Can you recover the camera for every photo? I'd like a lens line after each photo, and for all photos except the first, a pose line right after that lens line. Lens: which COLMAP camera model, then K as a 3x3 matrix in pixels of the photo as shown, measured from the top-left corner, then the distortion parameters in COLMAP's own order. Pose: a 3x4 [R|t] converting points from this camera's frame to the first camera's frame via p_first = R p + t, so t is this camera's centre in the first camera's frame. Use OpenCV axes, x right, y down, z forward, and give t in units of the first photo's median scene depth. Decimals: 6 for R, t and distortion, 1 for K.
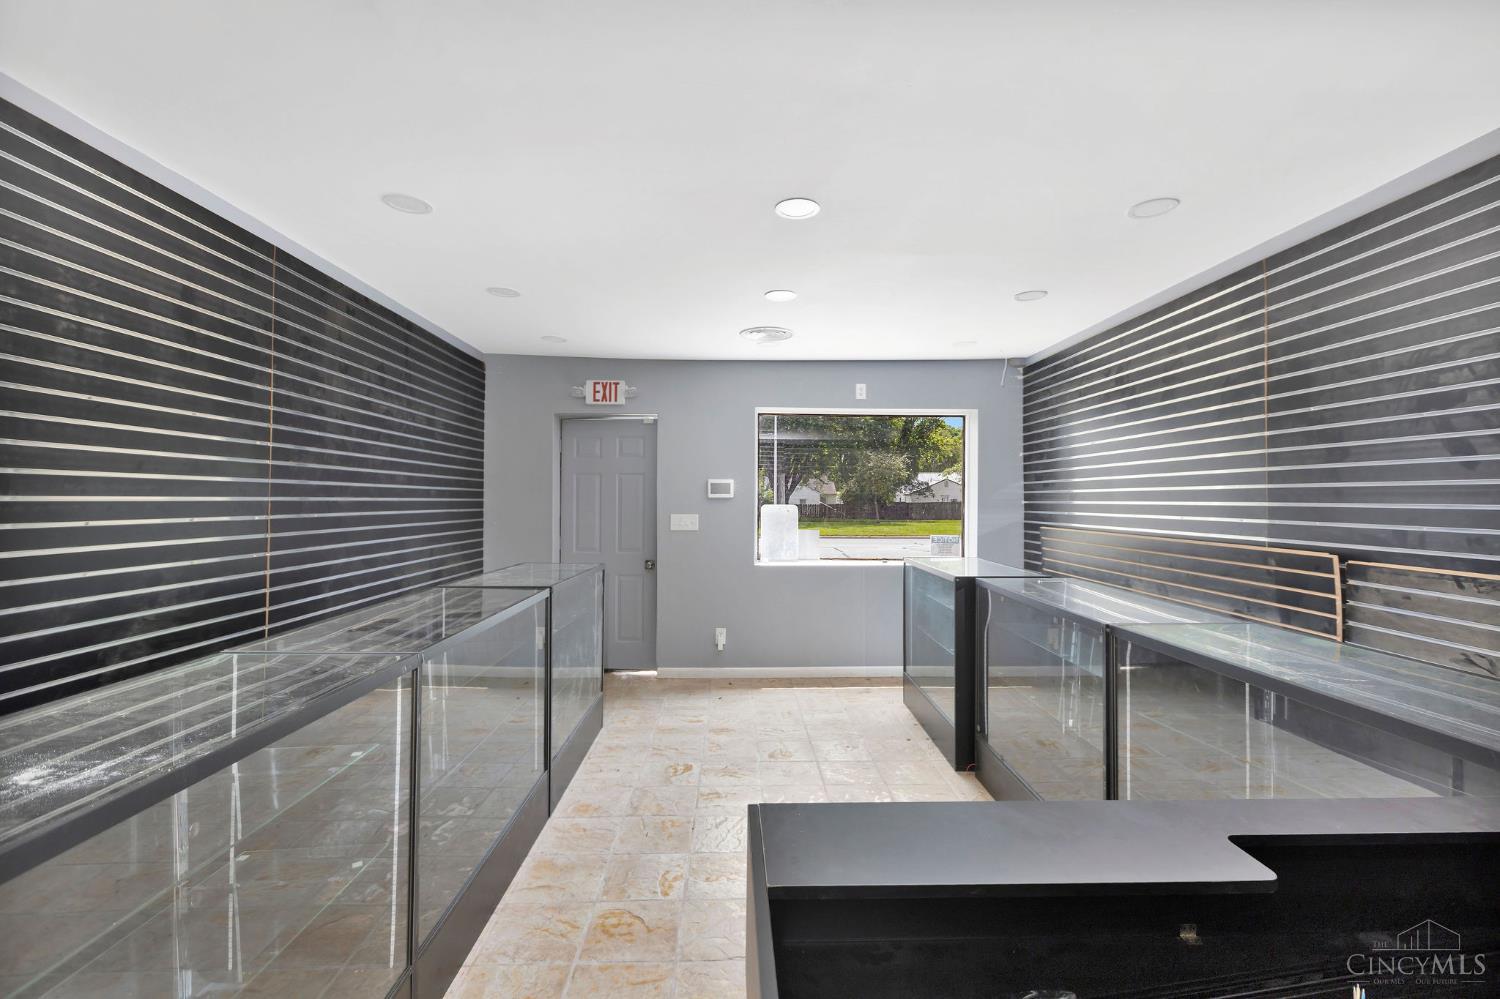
lens RADIAL K [[681.7, 0, 754.7], [0, 681.7, 496.9], [0, 0, 1]] dist [0.002233, 0.001302]
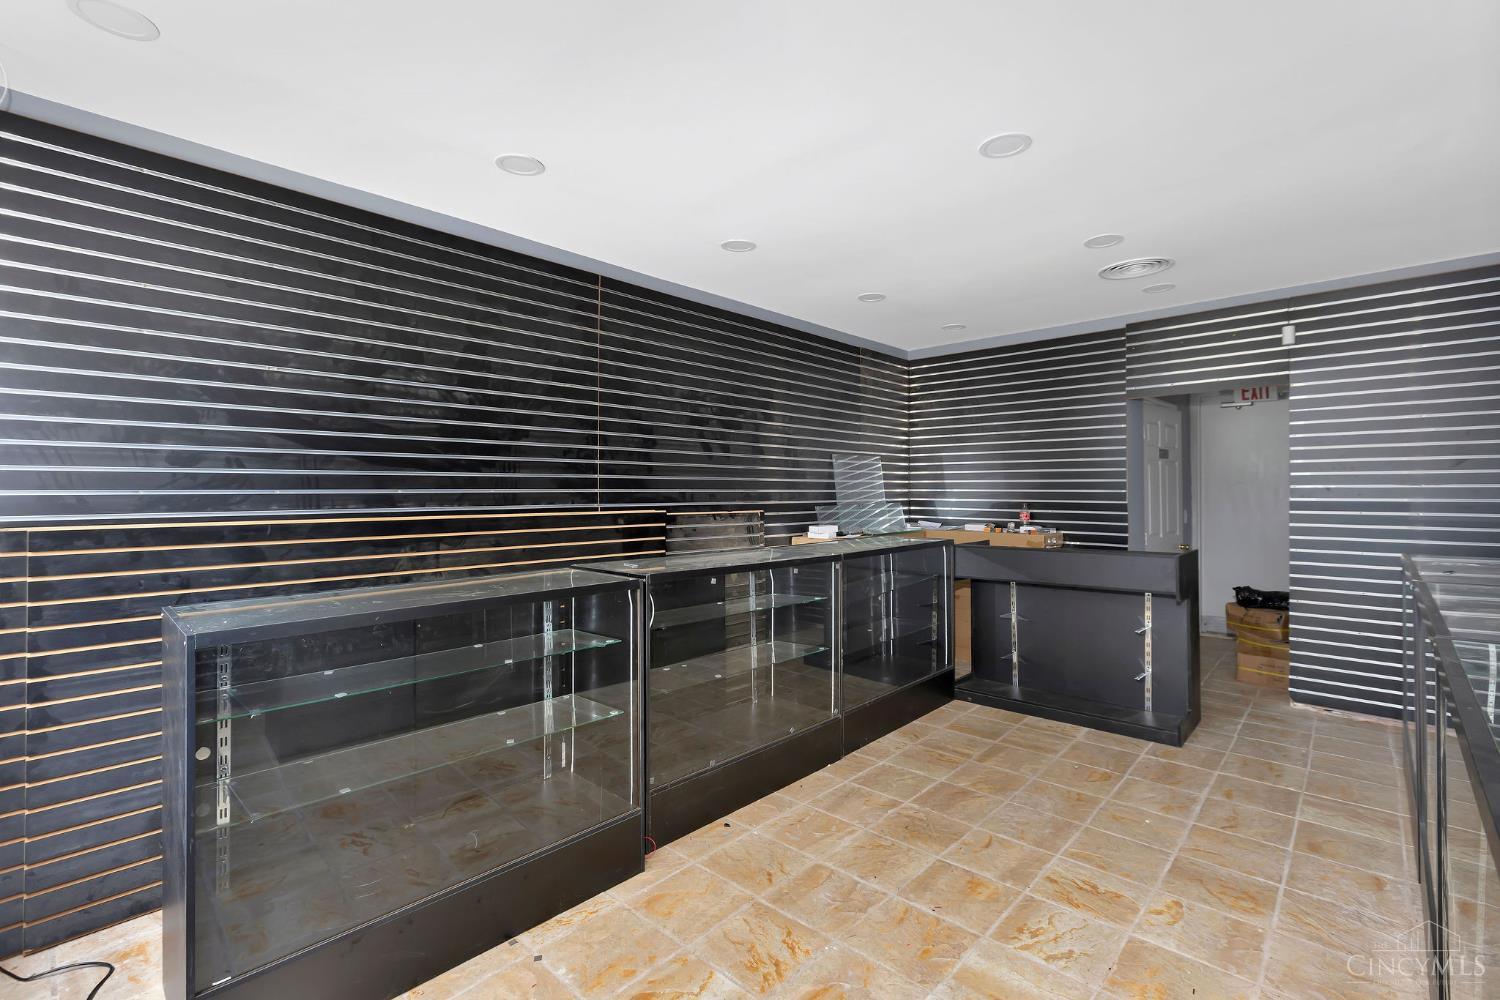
lens RADIAL K [[681.7, 0, 749.4], [0, 681.7, 489.3], [0, 0, 1]] dist [0.002233, 0.001302]
pose [[-0.711305, -0.000162, 0.702884, -0.310453], [-0.002208, 0.999996, -0.002004, 0.037194], [-0.702880, -0.002977, -0.711302, 1.743462]]
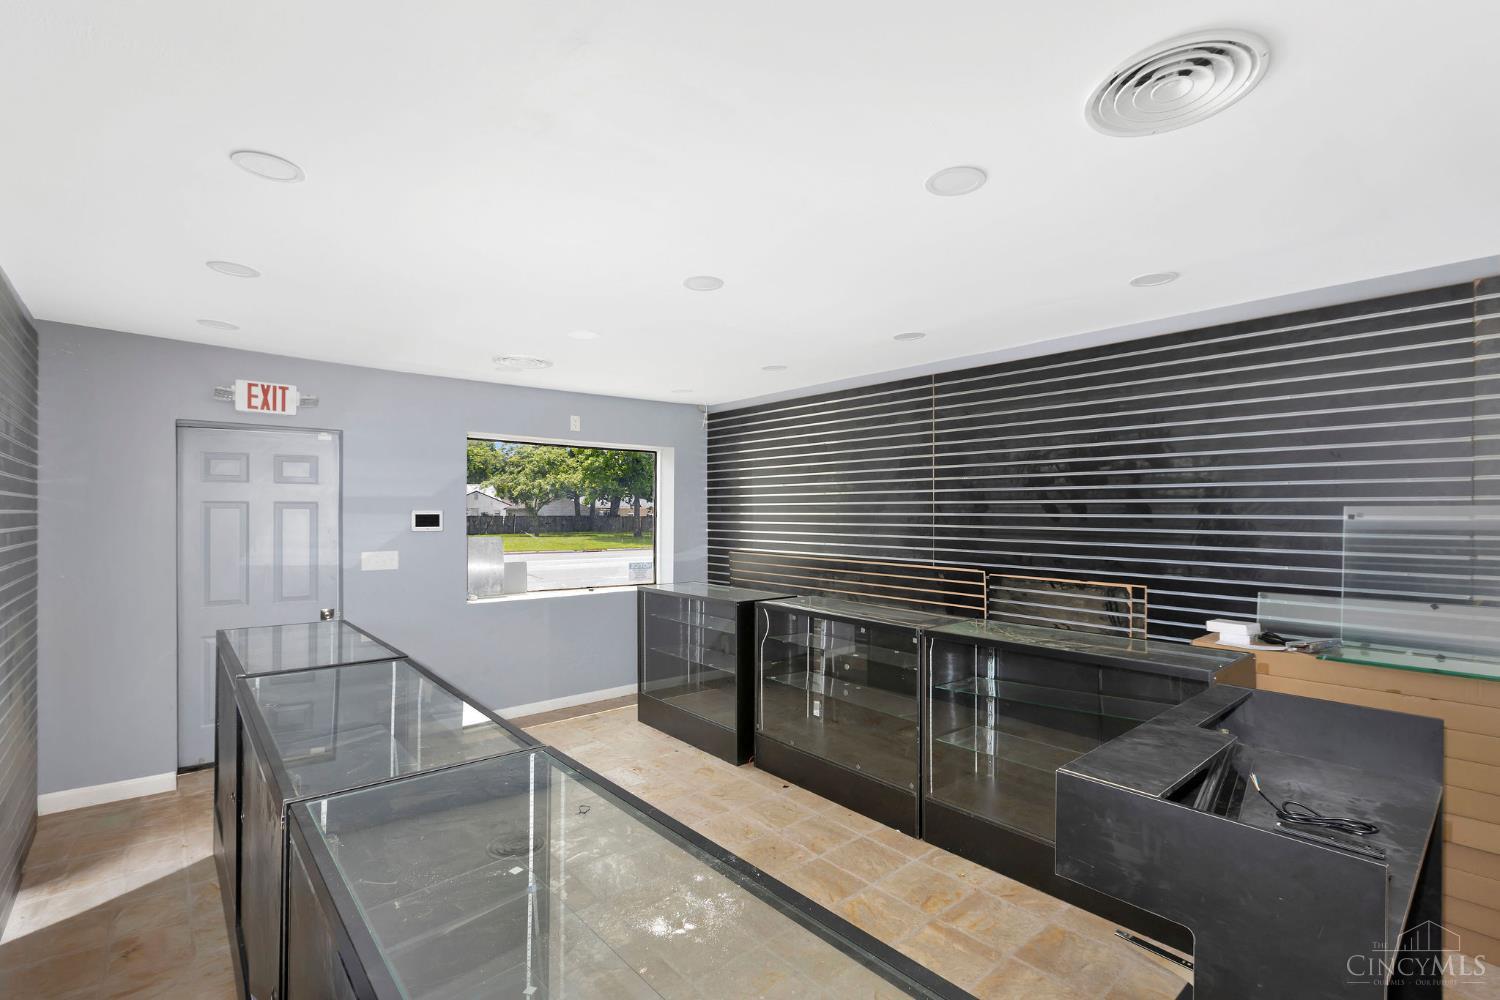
lens RADIAL K [[681.7, 0, 761.7], [0, 681.7, 521.5], [0, 0, 1]] dist [0.002233, 0.001302]
pose [[0.773448, -0.009481, 0.633789, -0.519092], [-0.002366, 0.999838, 0.017843, -0.053034], [-0.633856, -0.015300, 0.773300, 0.078632]]
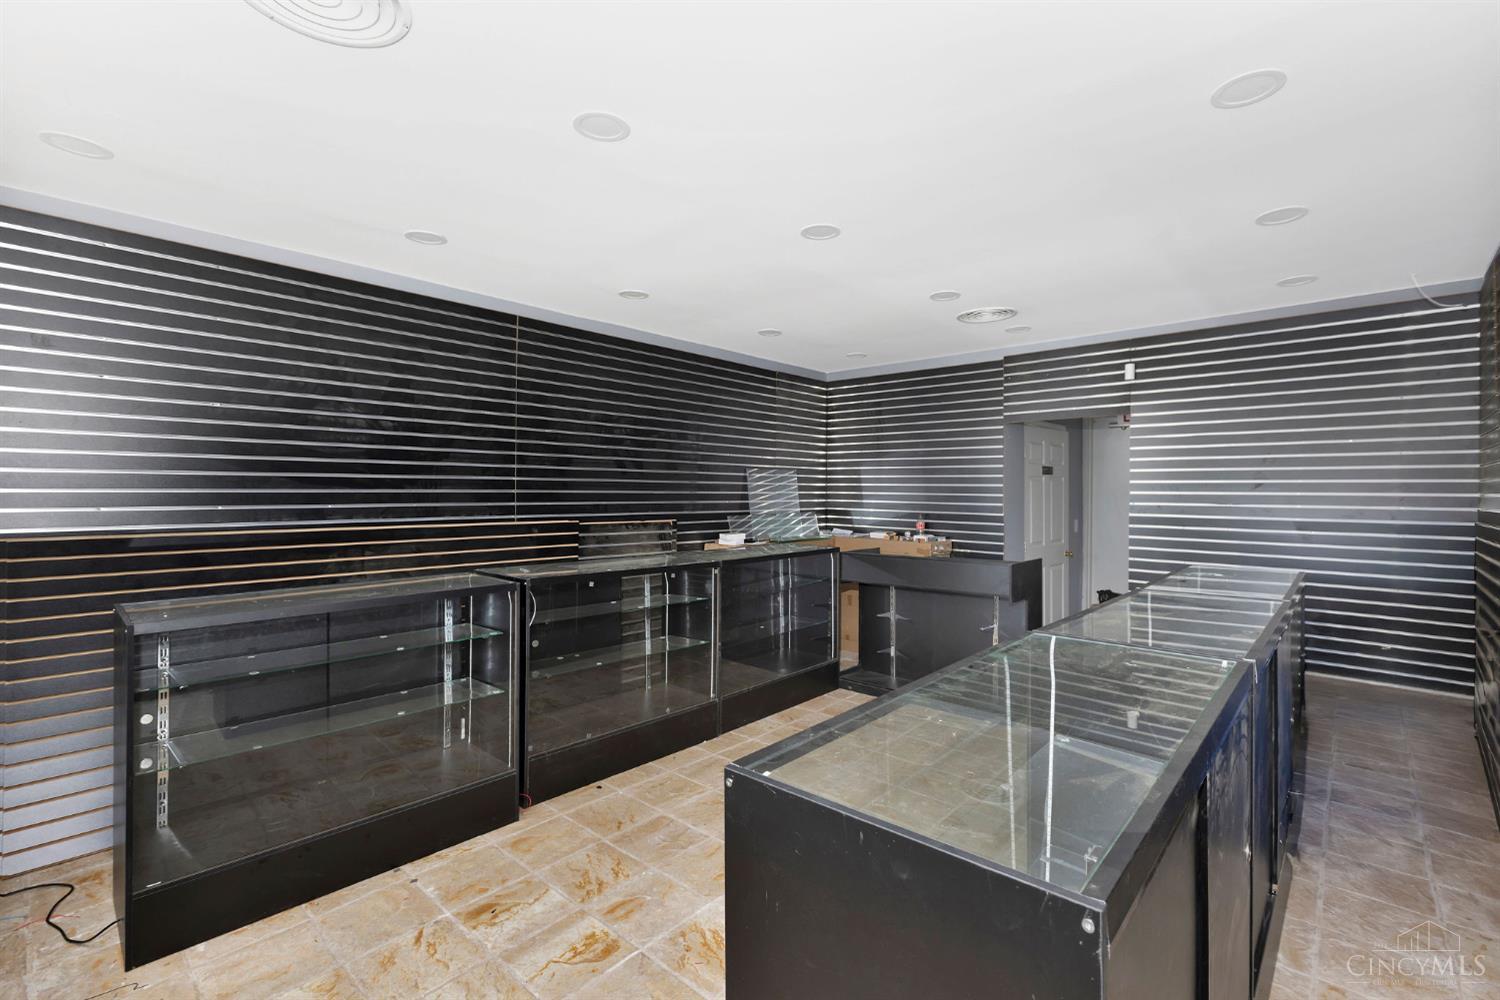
lens RADIAL K [[681.7, 0, 753.3], [0, 681.7, 488.7], [0, 0, 1]] dist [0.002233, 0.001302]
pose [[-0.724053, -0.006686, 0.689712, -0.589316], [-0.011017, 0.999938, -0.001872, 0.002795], [-0.689656, -0.008954, -0.724081, 1.741210]]
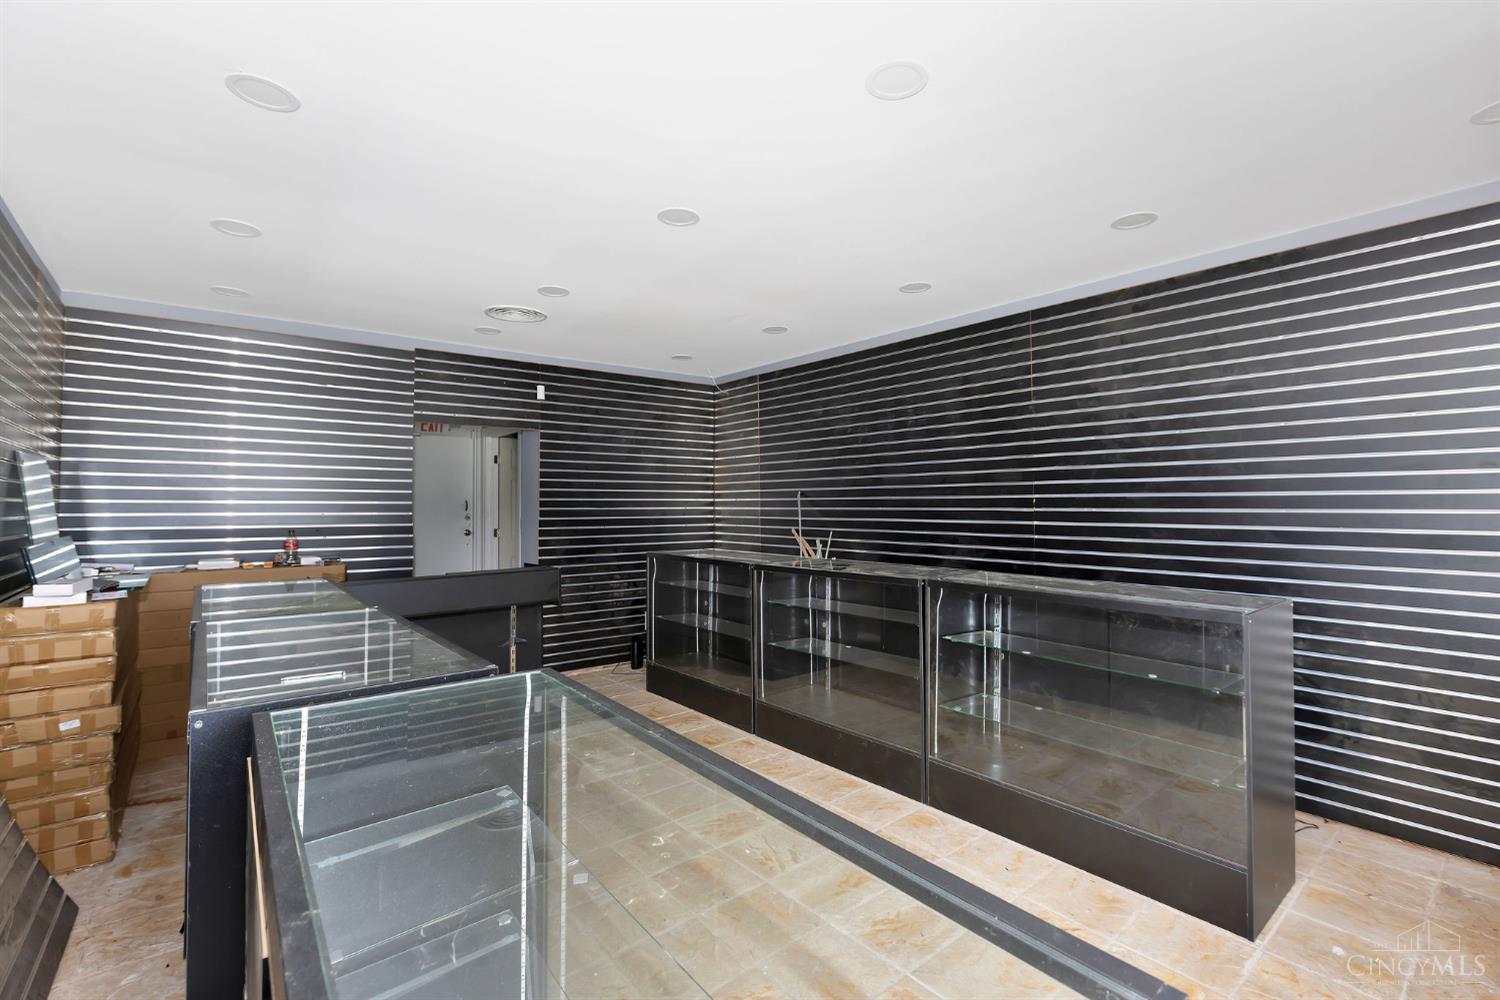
lens RADIAL K [[681.7, 0, 763.1], [0, 681.7, 489.1], [0, 0, 1]] dist [0.002233, 0.001302]
pose [[-0.787761, -0.014748, -0.615805, 0.560414], [0.003420, 0.999593, -0.028314, 0.026278], [0.615972, -0.024410, -0.787390, 1.757982]]
